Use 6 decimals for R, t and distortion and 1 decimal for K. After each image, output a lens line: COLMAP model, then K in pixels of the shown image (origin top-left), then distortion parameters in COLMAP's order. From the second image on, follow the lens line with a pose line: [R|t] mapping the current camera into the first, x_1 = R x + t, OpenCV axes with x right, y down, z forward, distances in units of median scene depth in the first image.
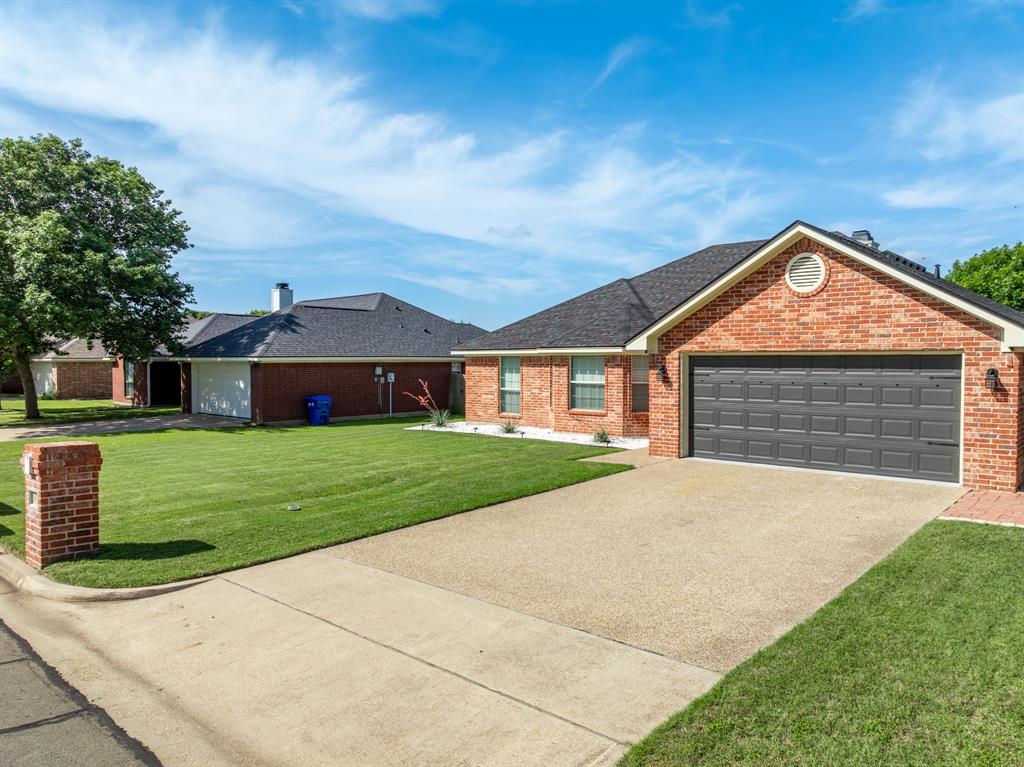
lens RADIAL K [[711.9, 0, 512.0], [0, 711.9, 383.5], [0, 0, 1]] dist [-0.030637, 0.008486]
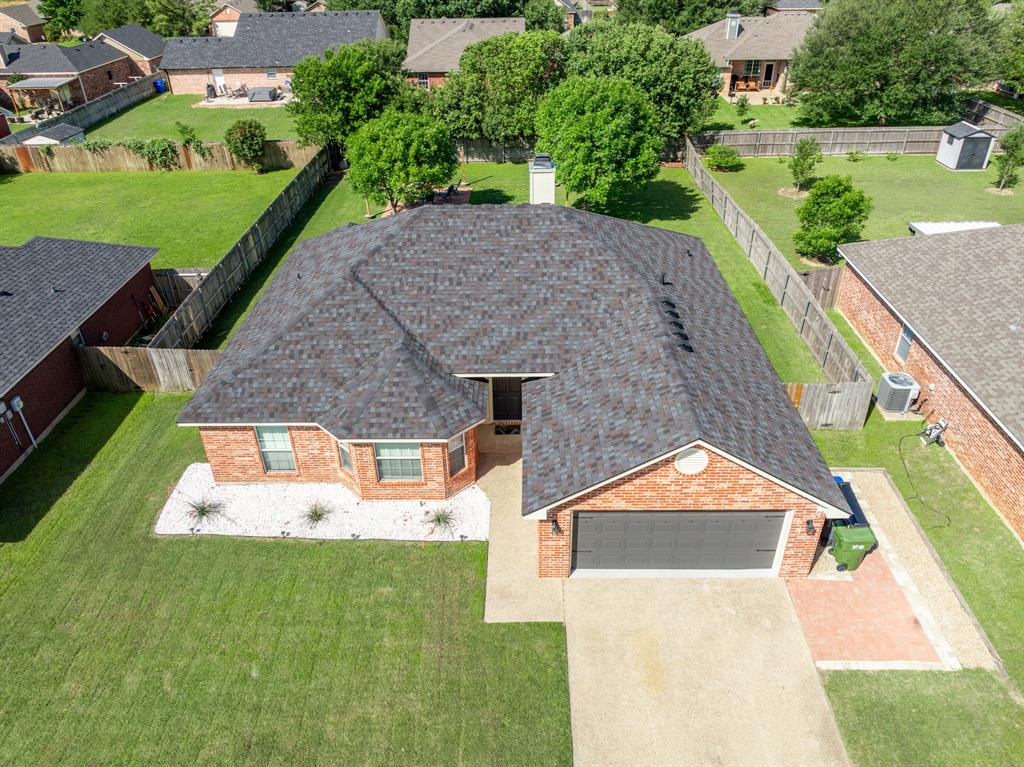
lens RADIAL K [[731.2, 0, 512.0], [0, 731.2, 383.5], [0, 0, 1]] dist [-0.032379, 0.002003]
pose [[0.752743, -0.363164, 0.549081, -0.379879], [0.037338, 0.856280, 0.515160, -0.791446], [-0.657255, -0.367282, 0.658119, 0.383614]]
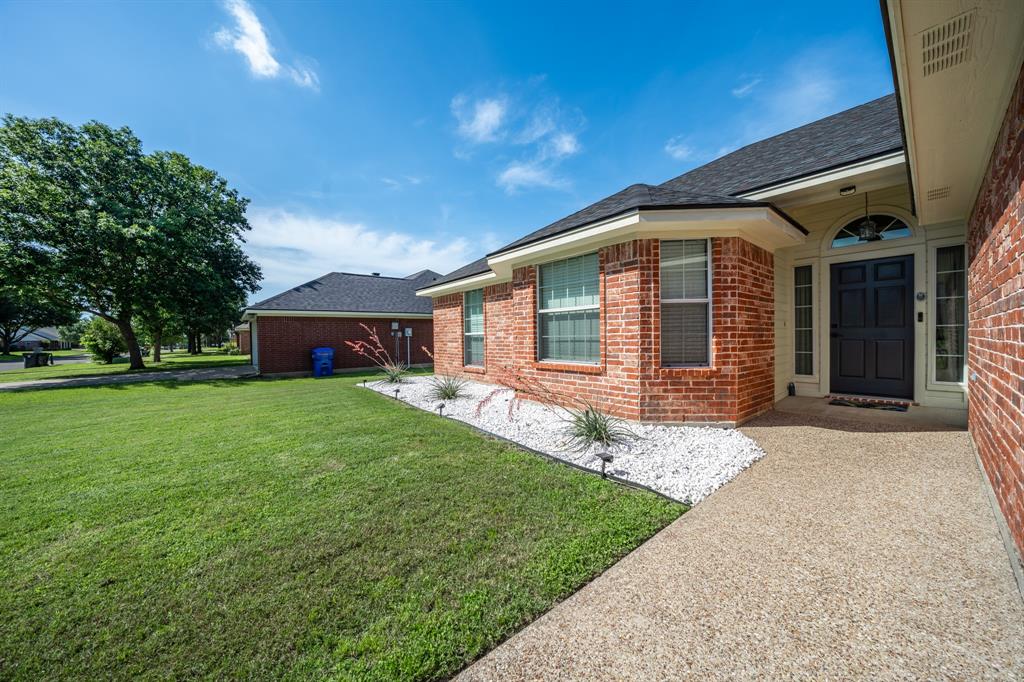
lens RADIAL K [[346.6, 0, 512.0], [0, 346.6, 341.0], [0, 0, 1]] dist [-0.007467, -0.000011]
pose [[0.990059, -0.010201, -0.140280, 0.136073], [0.007415, 0.999765, -0.020366, 0.035788], [0.140455, 0.019124, 0.989902, 0.990529]]
